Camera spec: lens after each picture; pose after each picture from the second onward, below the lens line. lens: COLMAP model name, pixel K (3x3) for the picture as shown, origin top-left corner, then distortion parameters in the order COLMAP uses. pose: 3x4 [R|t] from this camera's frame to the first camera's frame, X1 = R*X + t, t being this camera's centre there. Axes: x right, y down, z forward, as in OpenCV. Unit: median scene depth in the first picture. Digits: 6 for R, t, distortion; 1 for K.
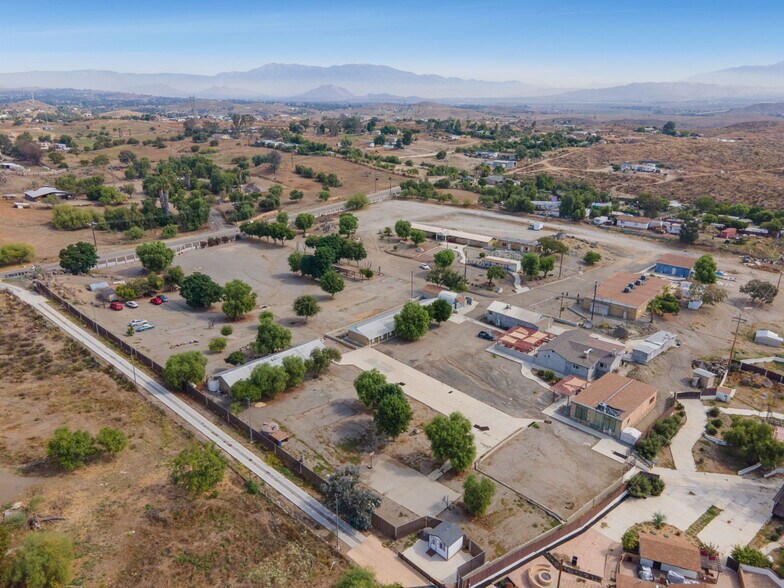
lens RADIAL K [[576.8, 0, 391.2], [0, 576.8, 293.7], [0, 0, 1]] dist [0.035891, 0.011152]
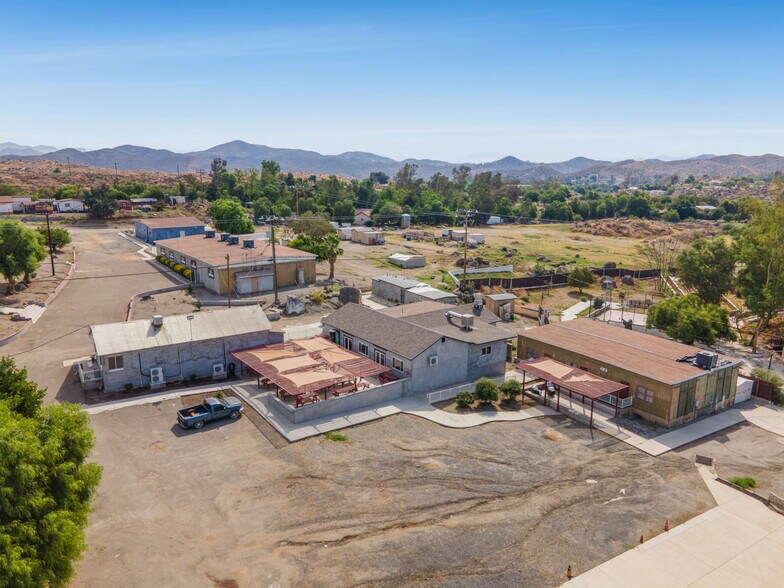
lens RADIAL K [[576.8, 0, 391.1], [0, 576.8, 293.6], [0, 0, 1]] dist [0.035891, 0.011152]
pose [[0.221006, -0.218352, 0.950515, -0.088573], [0.327955, 0.934498, 0.138419, 0.006211], [-0.918478, 0.281135, 0.278140, 0.919953]]
